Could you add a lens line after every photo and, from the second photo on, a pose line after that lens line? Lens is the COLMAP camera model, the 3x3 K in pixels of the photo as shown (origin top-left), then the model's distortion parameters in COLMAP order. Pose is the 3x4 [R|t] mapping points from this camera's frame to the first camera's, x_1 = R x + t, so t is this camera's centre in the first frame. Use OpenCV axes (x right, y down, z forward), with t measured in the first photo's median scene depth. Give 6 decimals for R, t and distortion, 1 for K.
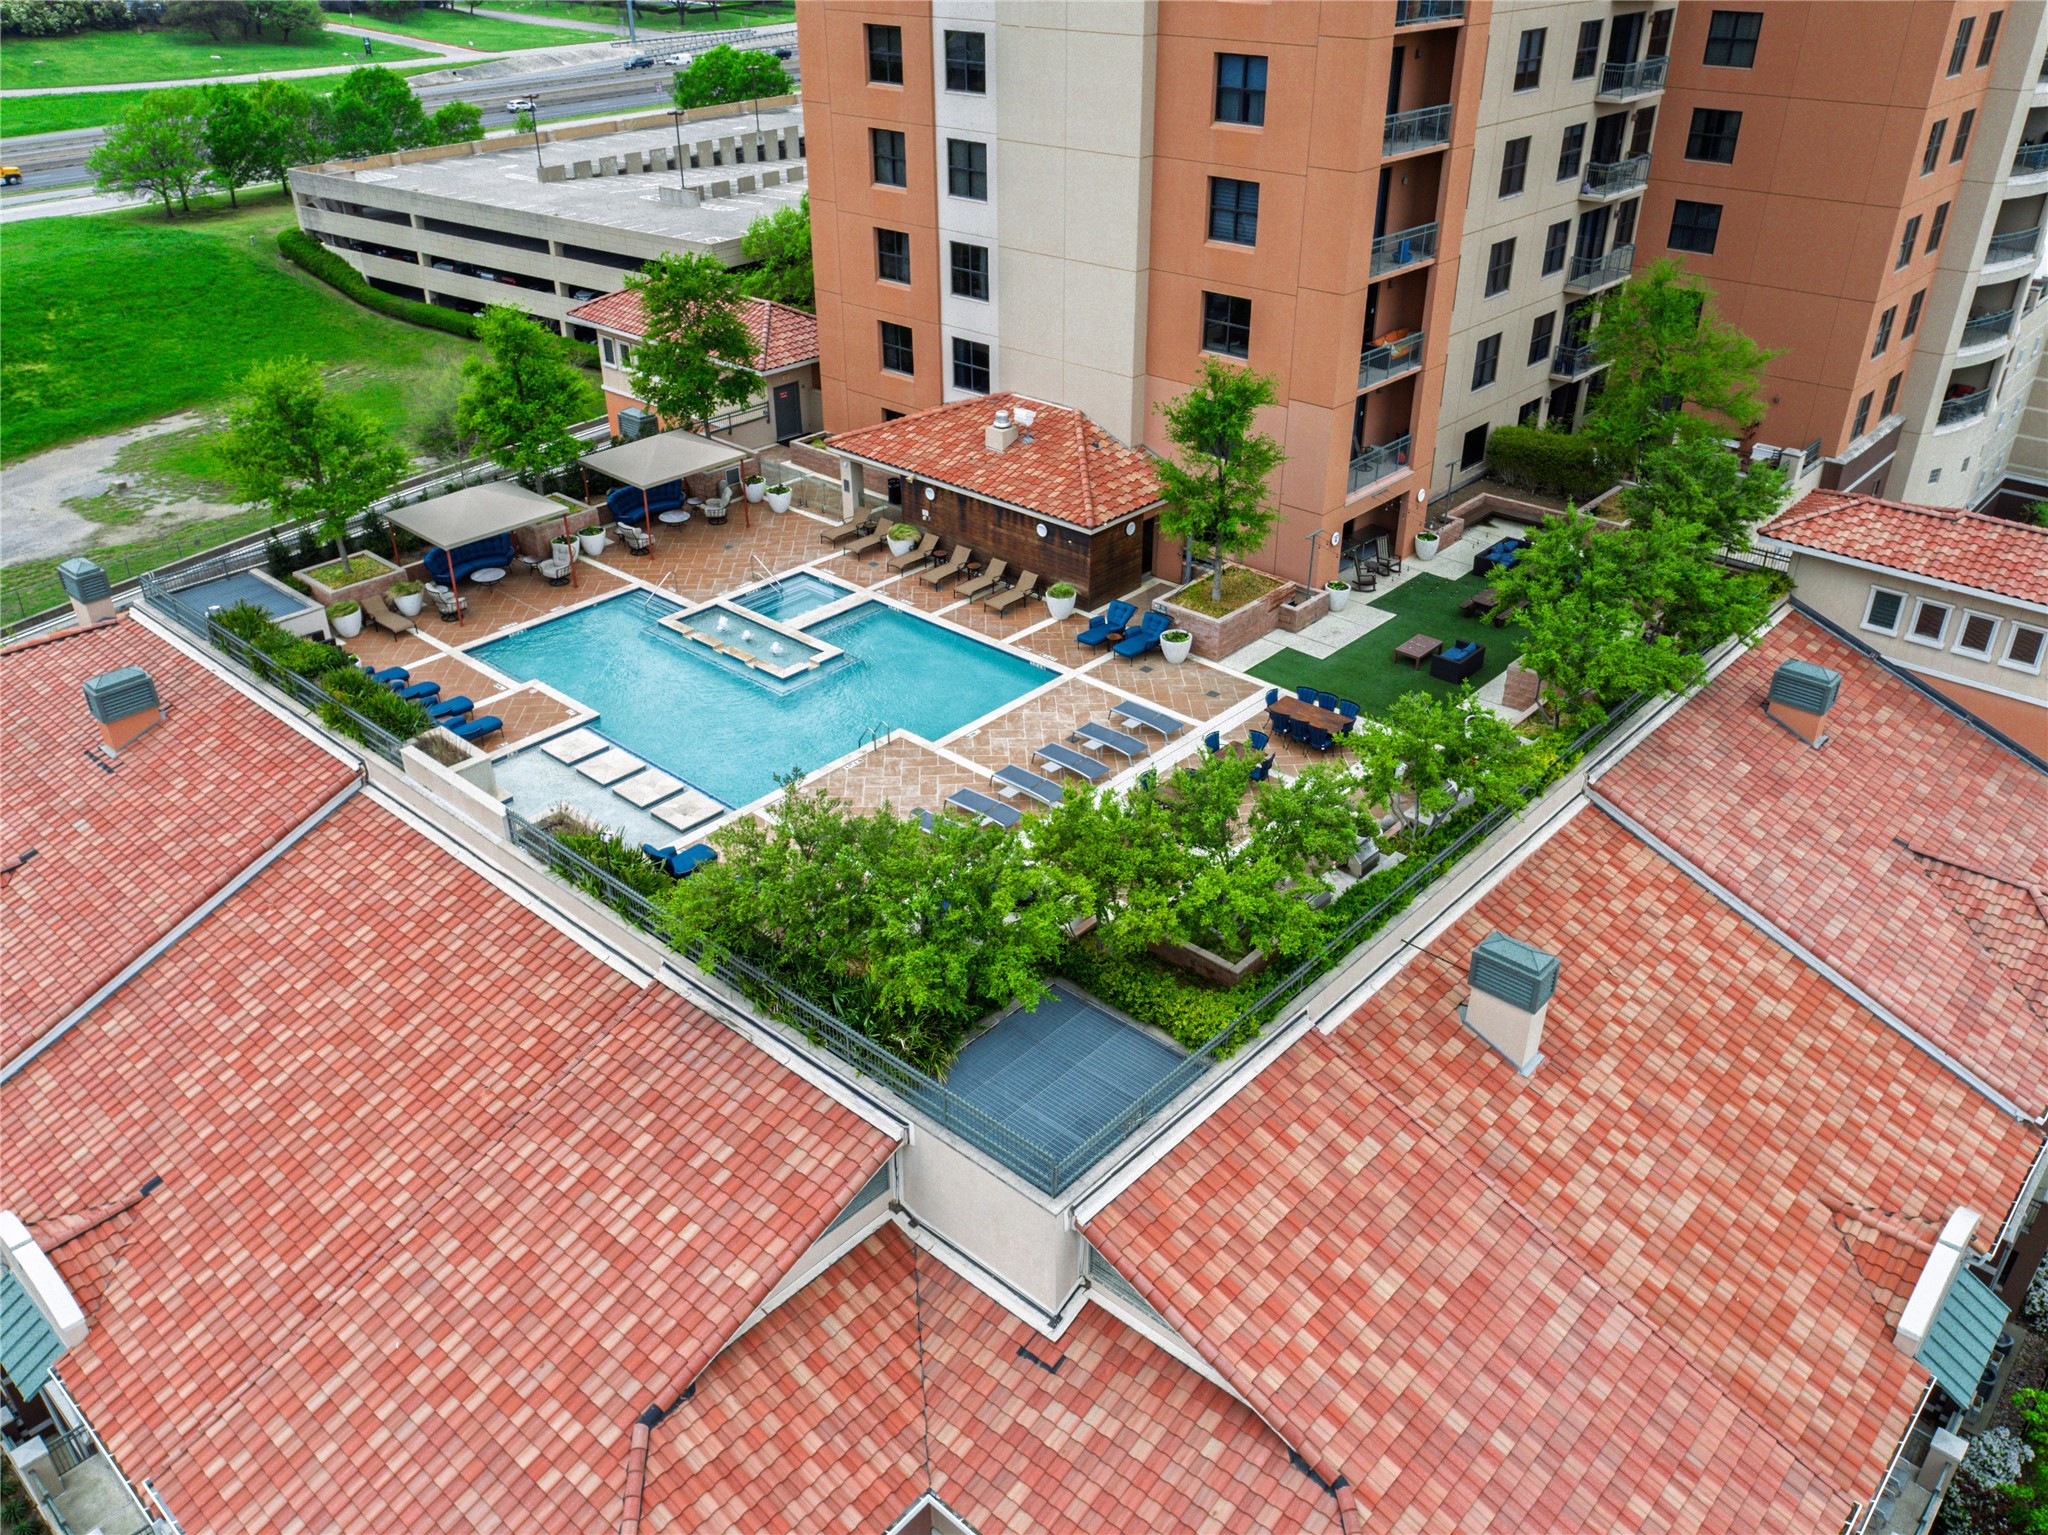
lens RADIAL K [[1564.2, 0, 1027.3], [0, 1564.2, 777.8], [0, 0, 1]] dist [-0.015735, 0.013584]
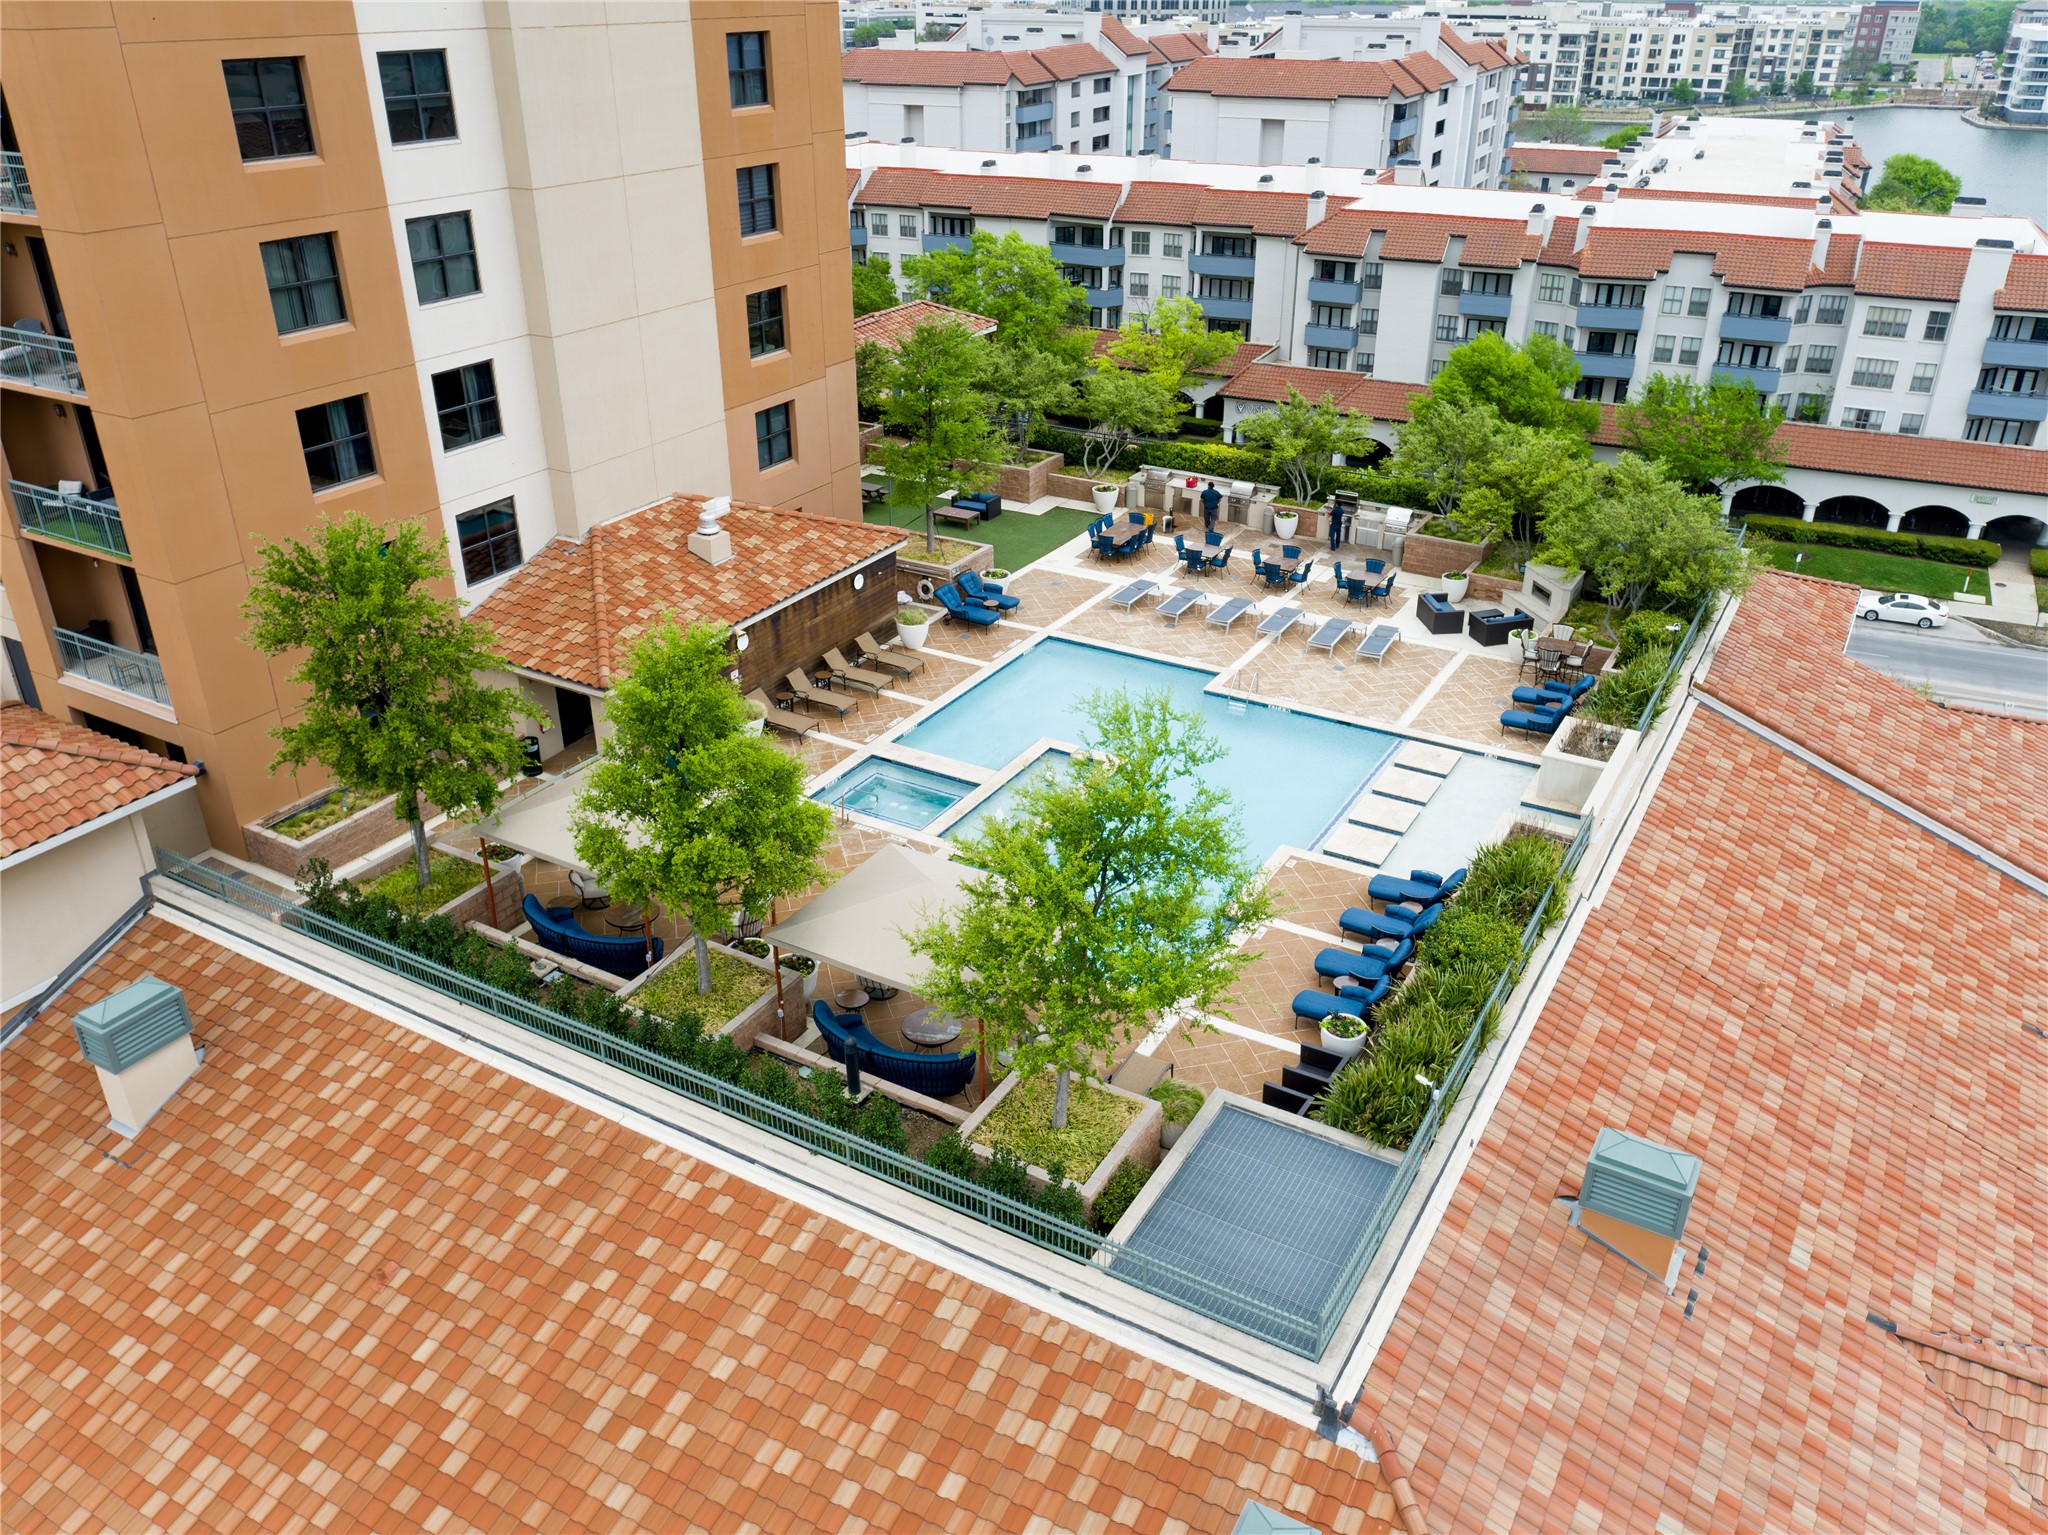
lens RADIAL K [[1564.2, 0, 1027.3], [0, 1564.2, 777.8], [0, 0, 1]] dist [-0.015735, 0.013584]
pose [[-0.208299, -0.449294, 0.868762, -0.812483], [0.495491, 0.717352, 0.489791, -0.457368], [-0.843268, 0.532487, 0.073197, 0.908032]]
